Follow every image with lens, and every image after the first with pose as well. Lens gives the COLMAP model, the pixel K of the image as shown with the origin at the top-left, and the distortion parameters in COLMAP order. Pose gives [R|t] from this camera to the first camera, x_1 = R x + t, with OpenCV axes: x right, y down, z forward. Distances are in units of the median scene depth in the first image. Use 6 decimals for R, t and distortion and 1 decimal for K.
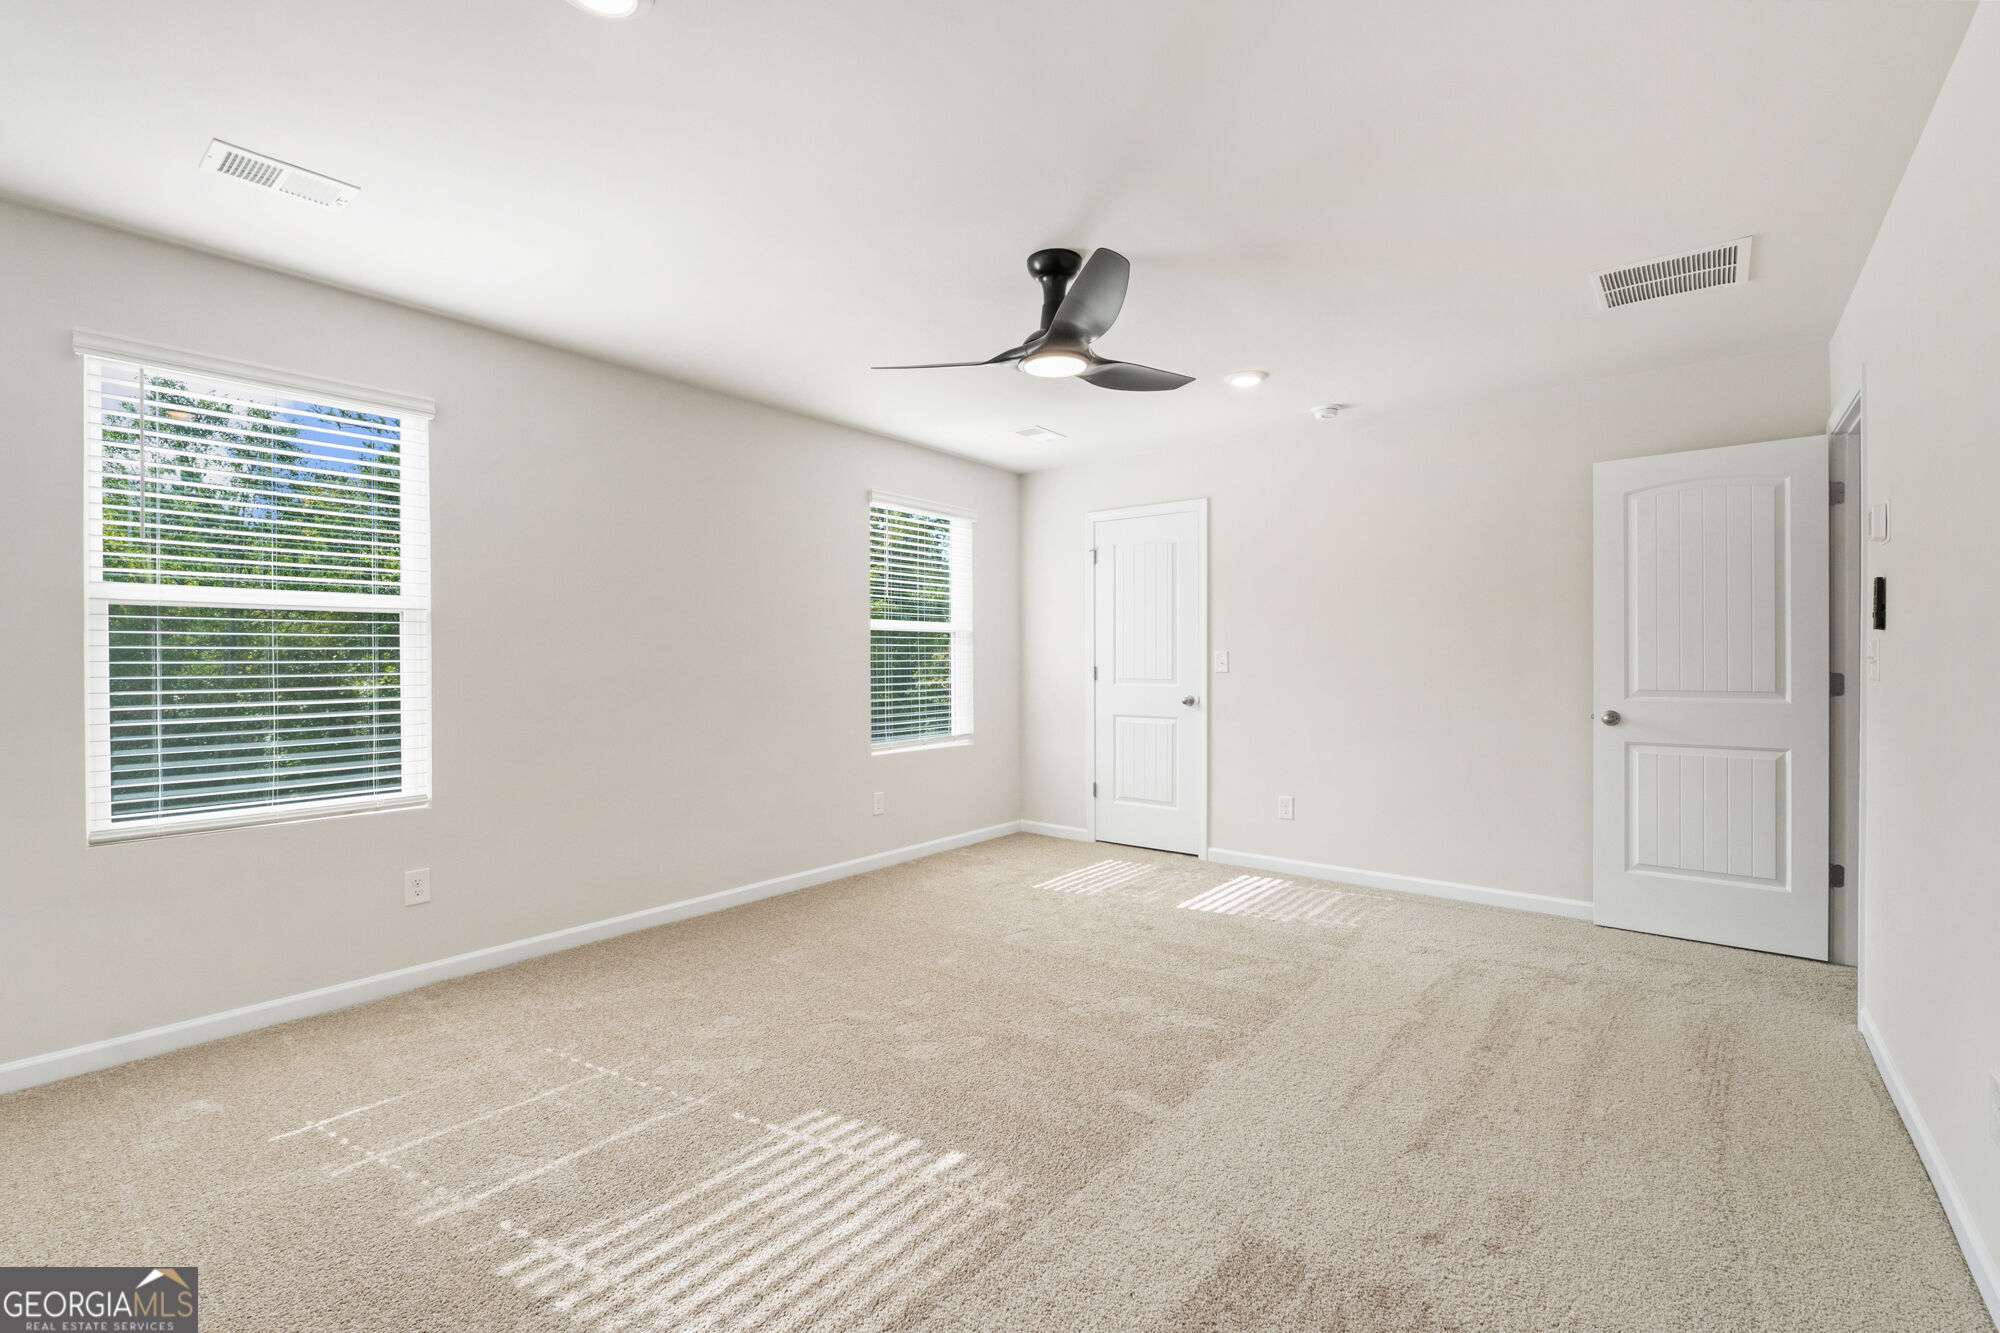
lens RADIAL K [[847.5, 0, 1003.3], [0, 847.5, 669.0], [0, 0, 1]] dist [-0.000447, 0.000987]
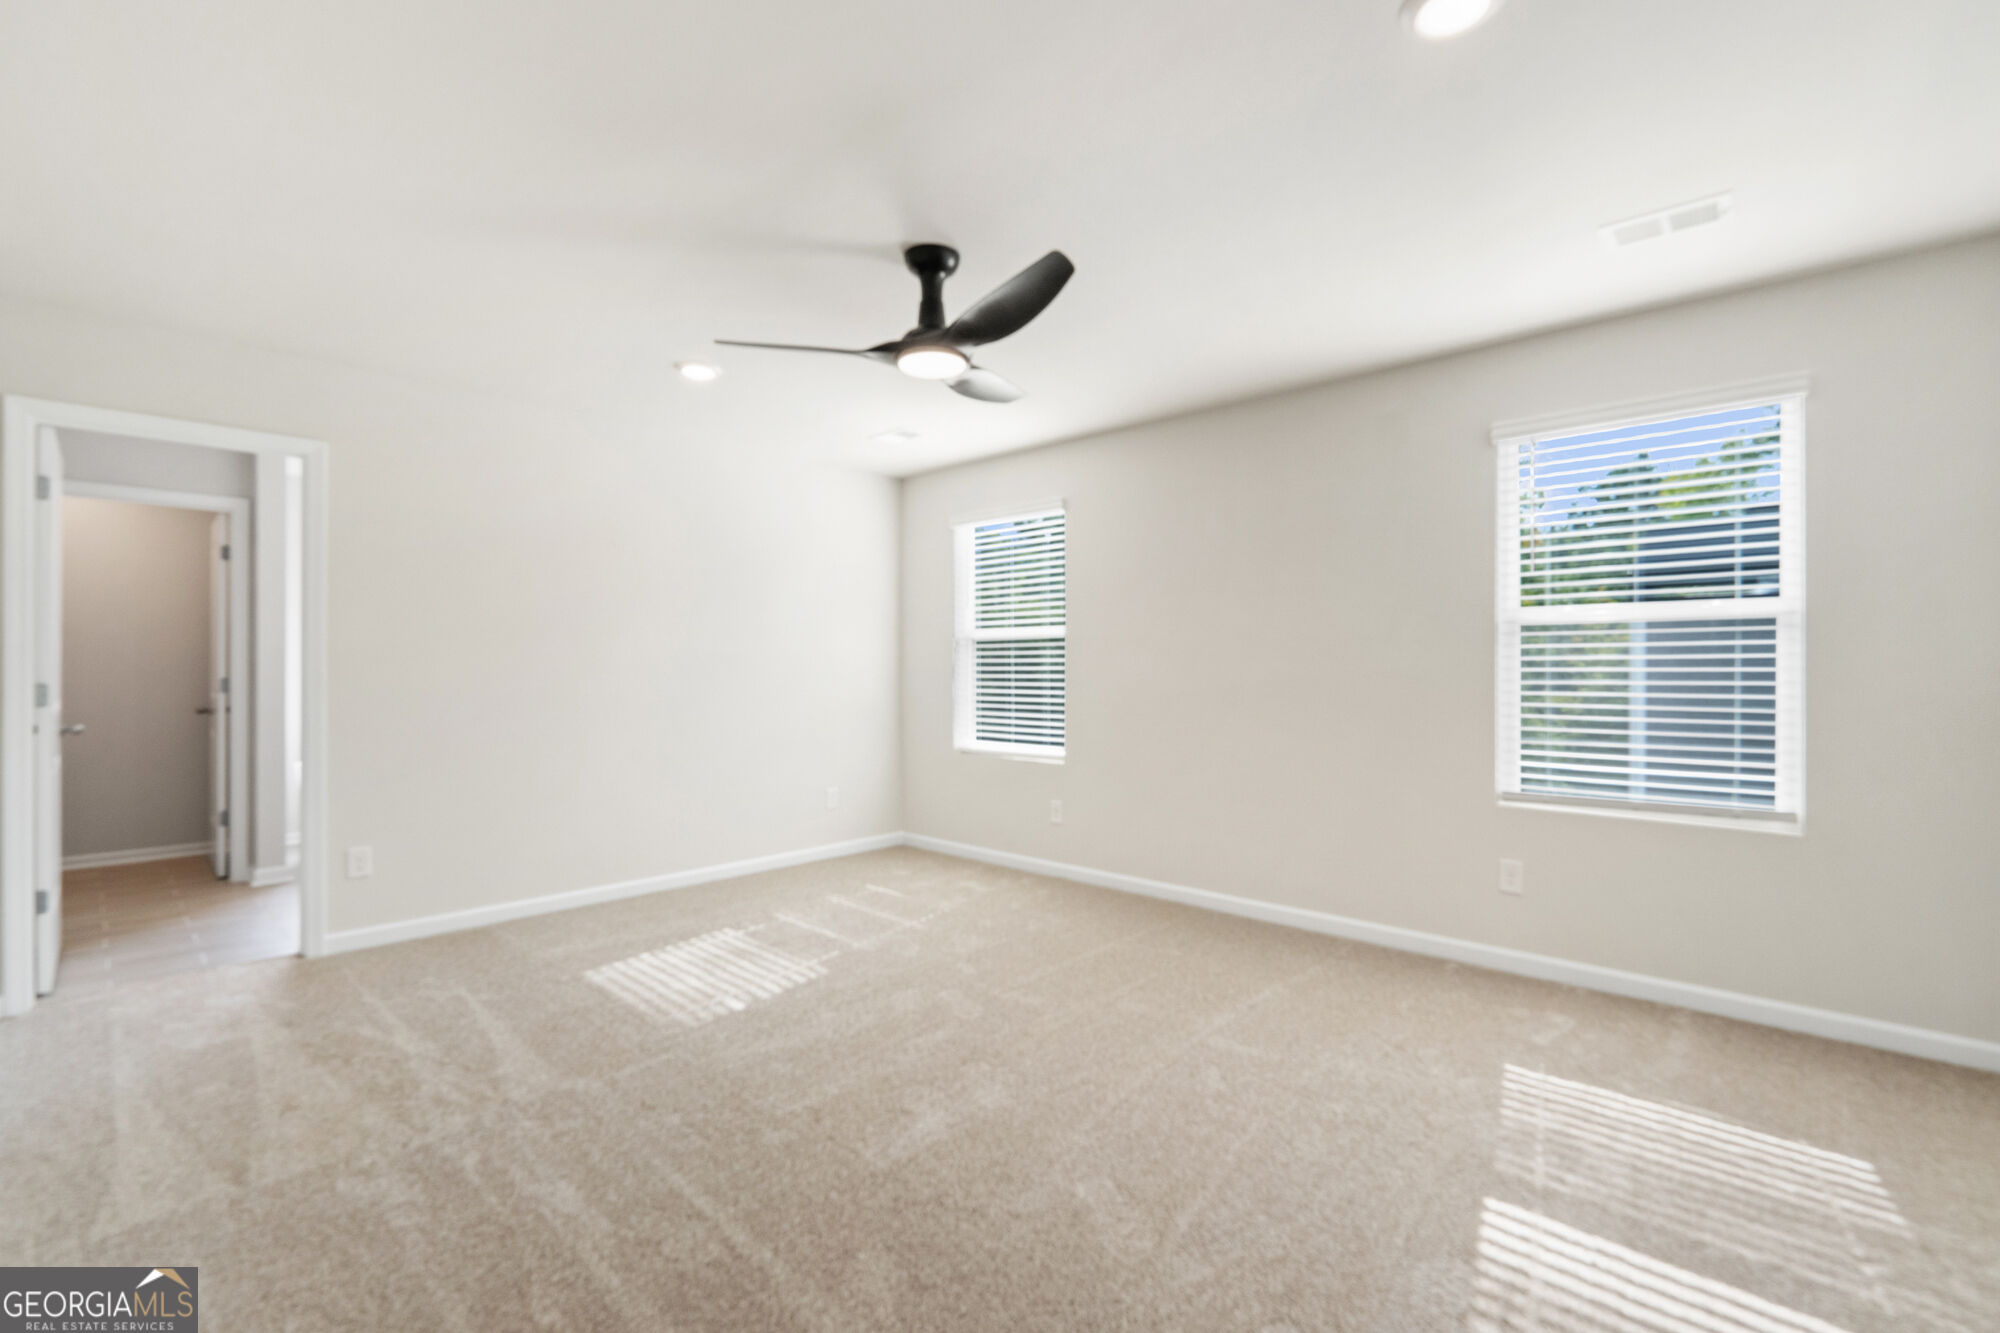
lens RADIAL K [[847.5, 0, 999.9], [0, 847.5, 667.6], [0, 0, 1]] dist [-0.000447, 0.000987]
pose [[-0.057884, -0.002020, -0.998321, 0.662351], [-0.010300, 0.999946, -0.001426, -0.006516], [0.998270, 0.010200, -0.057902, 0.733340]]
